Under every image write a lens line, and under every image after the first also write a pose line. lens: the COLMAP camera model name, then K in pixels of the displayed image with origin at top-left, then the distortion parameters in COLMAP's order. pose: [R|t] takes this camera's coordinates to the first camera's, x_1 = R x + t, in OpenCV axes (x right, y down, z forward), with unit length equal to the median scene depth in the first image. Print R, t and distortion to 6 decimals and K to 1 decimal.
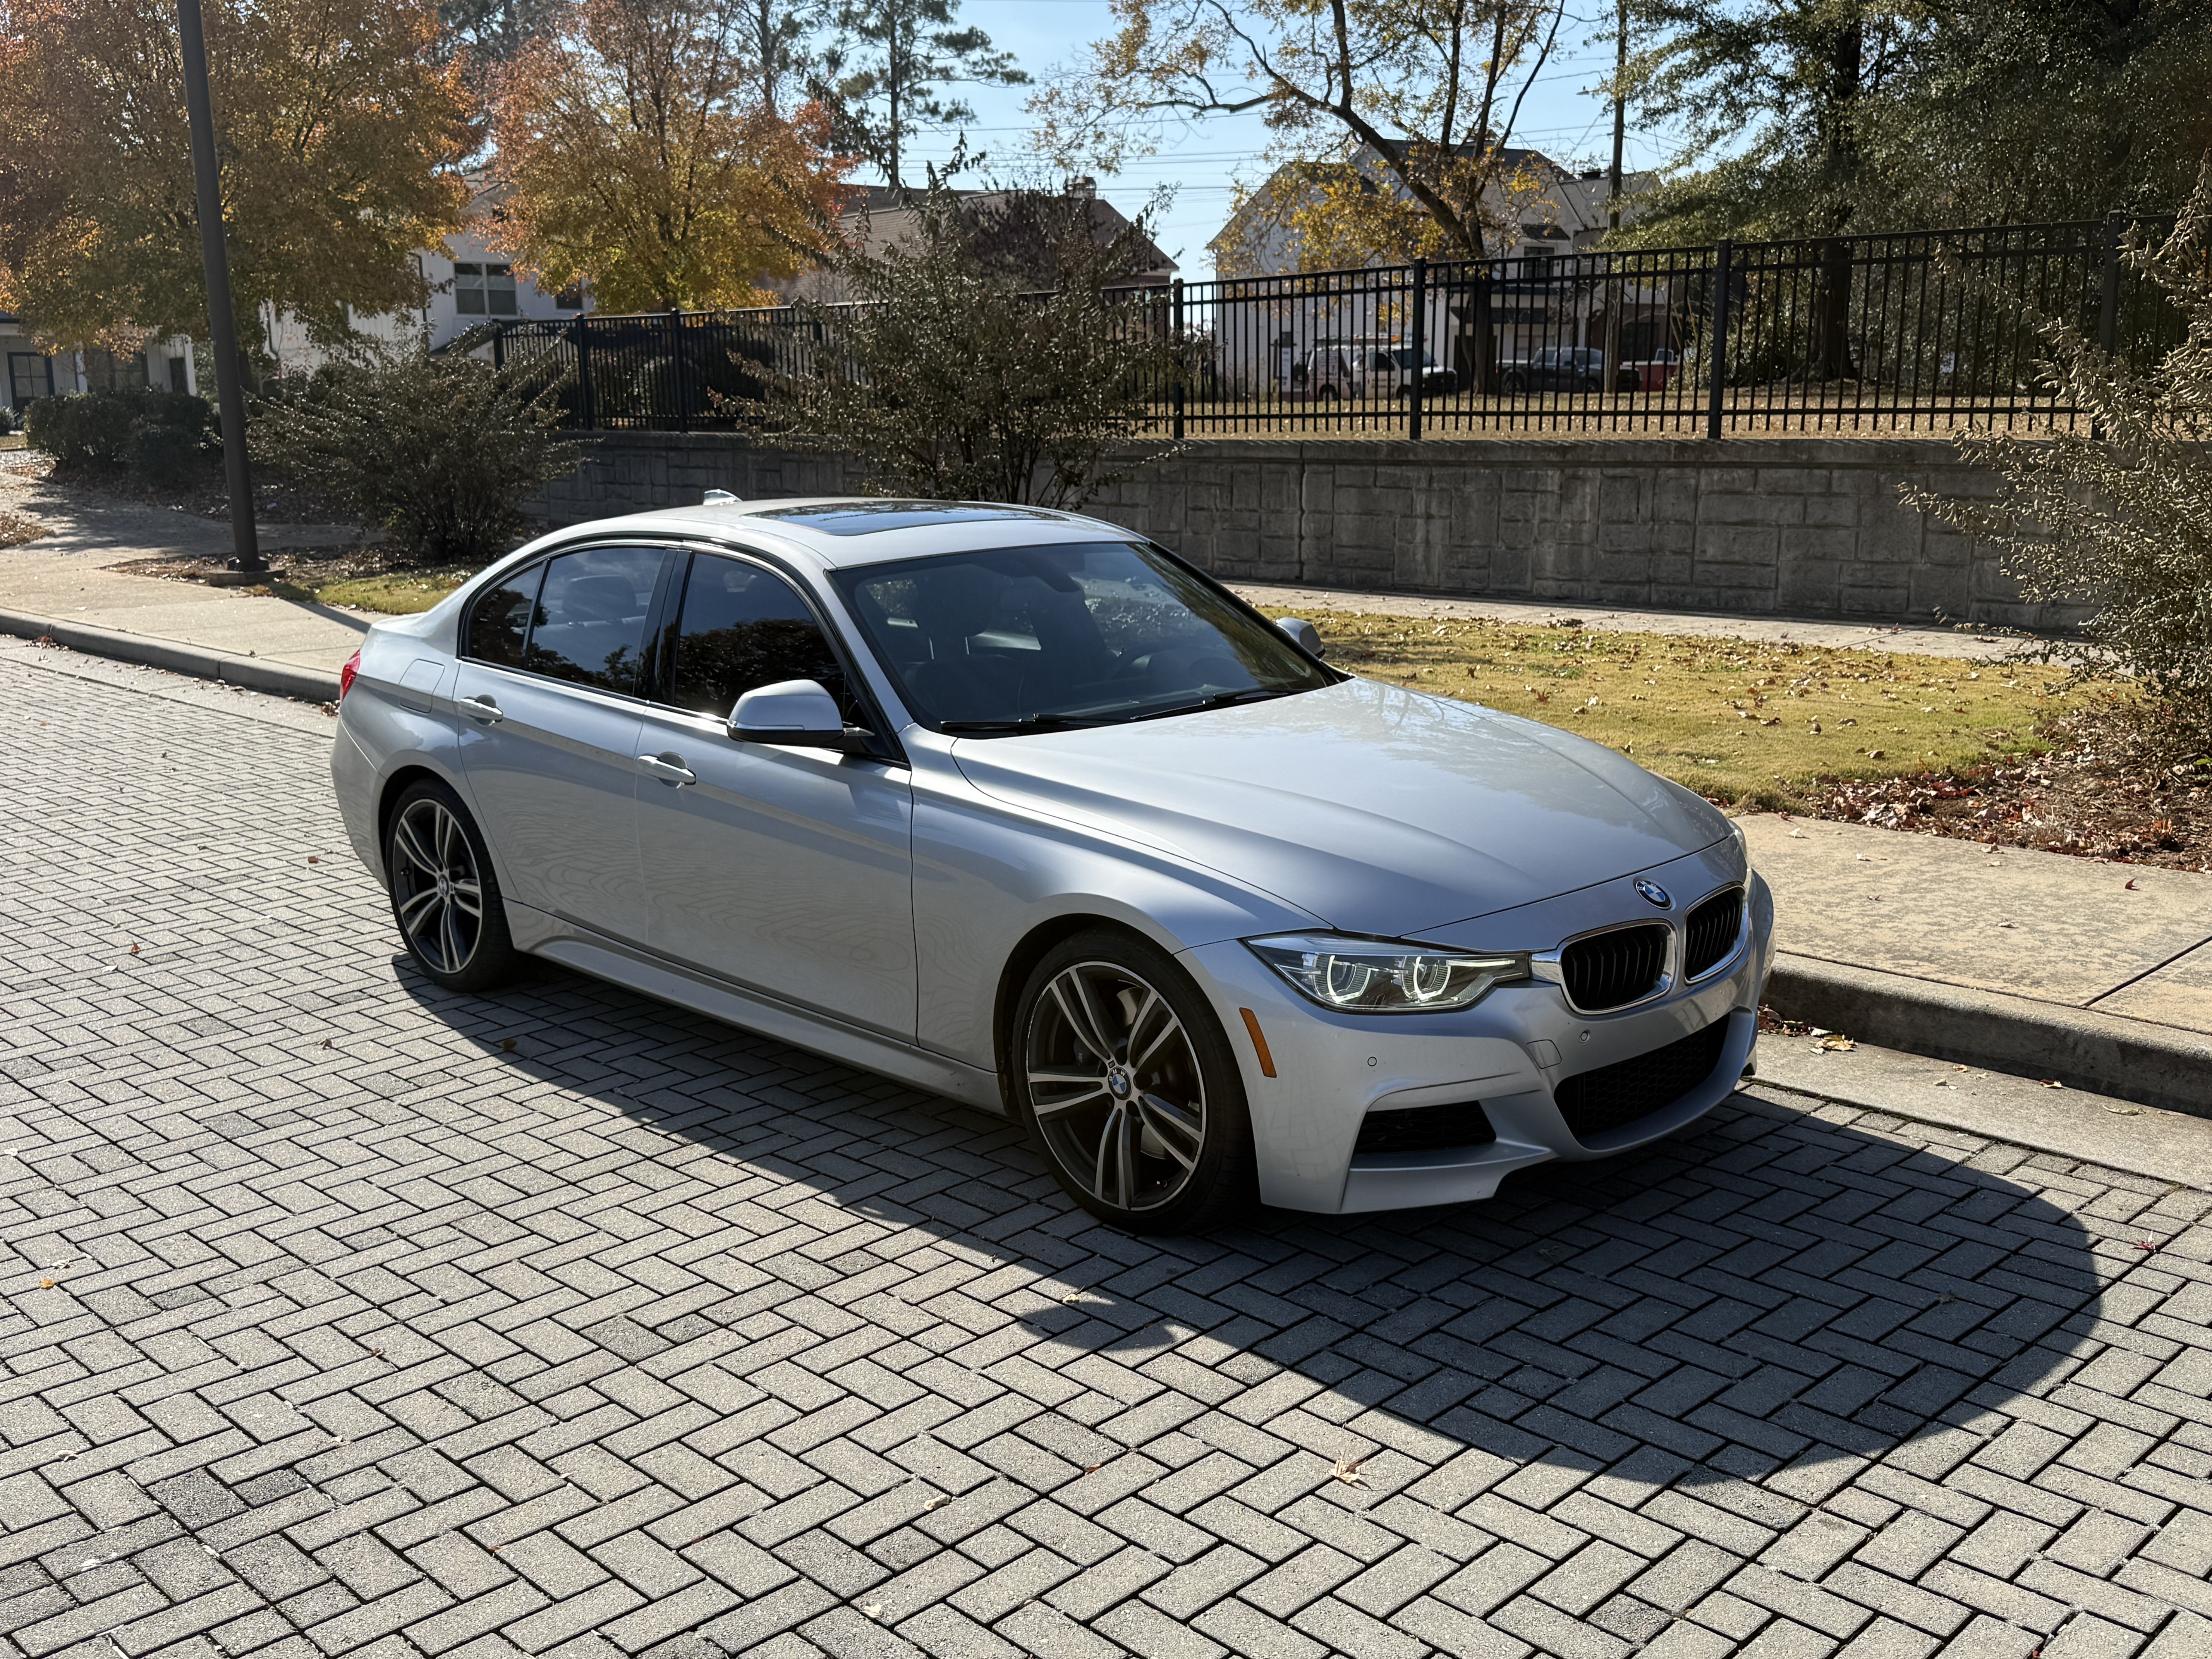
lens RADIAL K [[2072.9, 0, 1109.4], [0, 2072.9, 826.7], [0, 0, 1]] dist [0.029764, 0.000000]
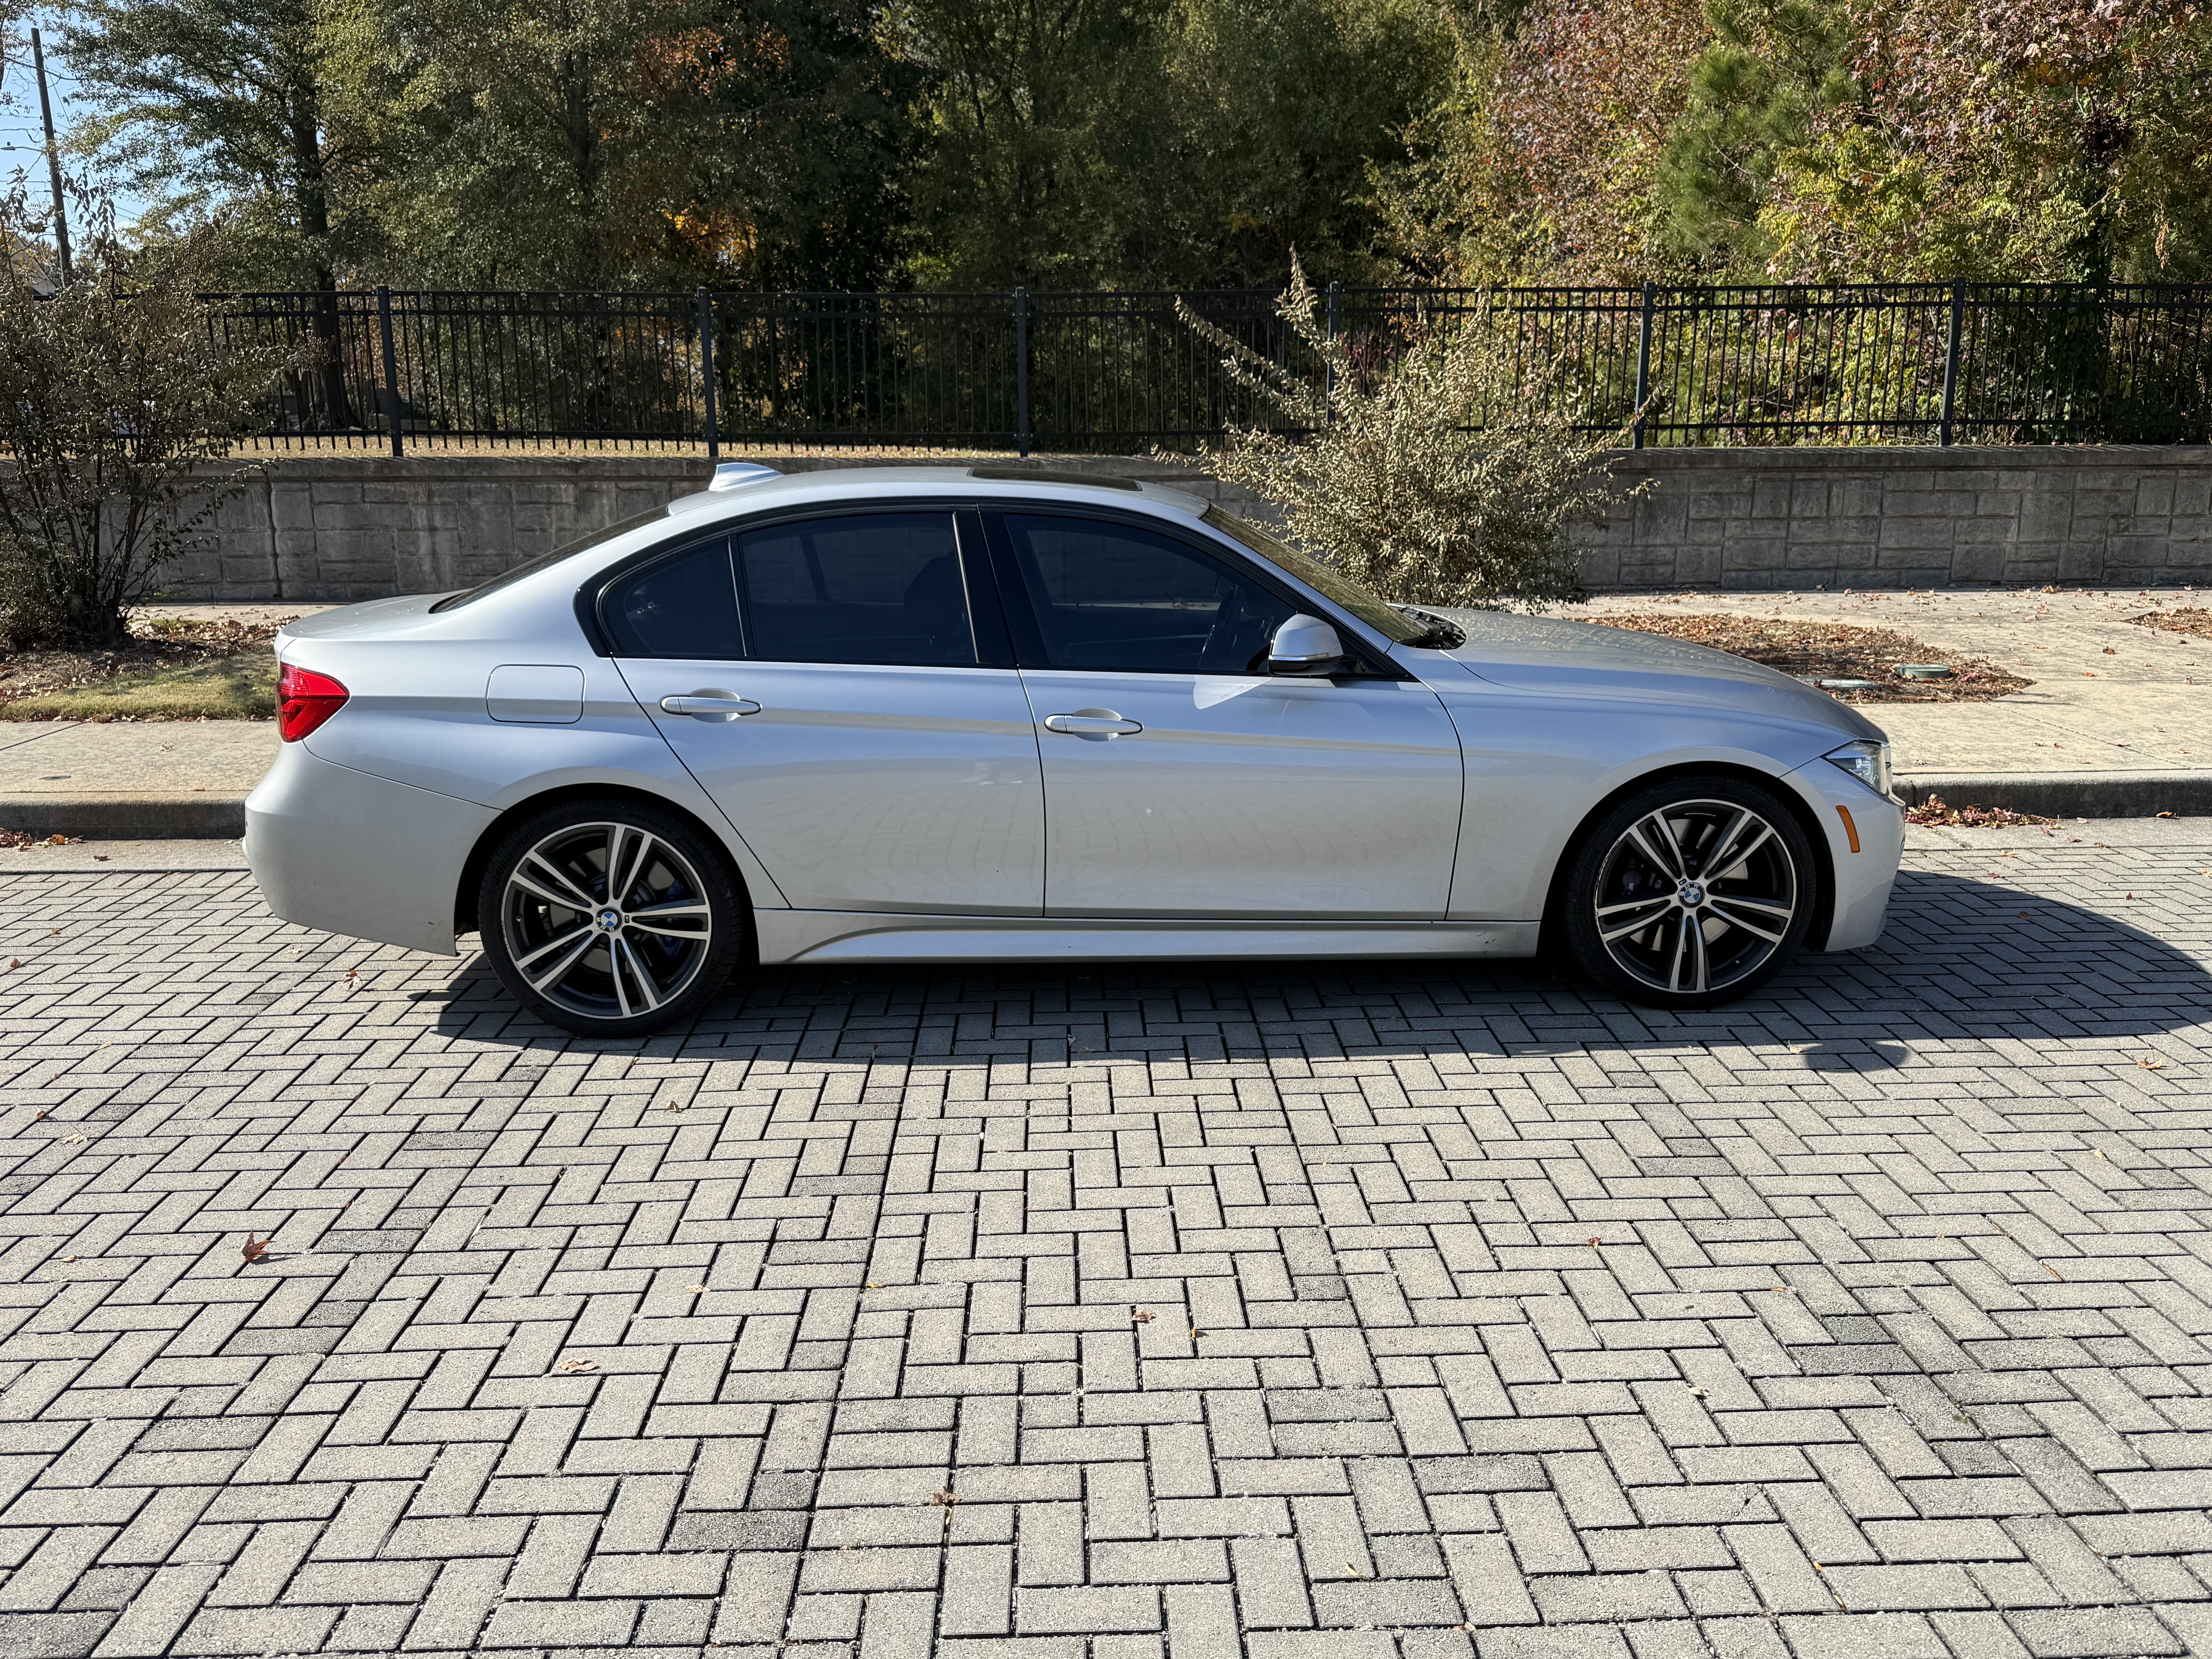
lens RADIAL K [[1758.0, 0, 1099.4], [0, 1758.0, 827.4], [0, 0, 1]] dist [0.054415, -0.013832]
pose [[0.689434, -0.148434, 0.708977, -0.938243], [0.143680, 0.987354, 0.066997, -0.039421], [-0.709956, 0.055676, 0.702042, 0.456495]]
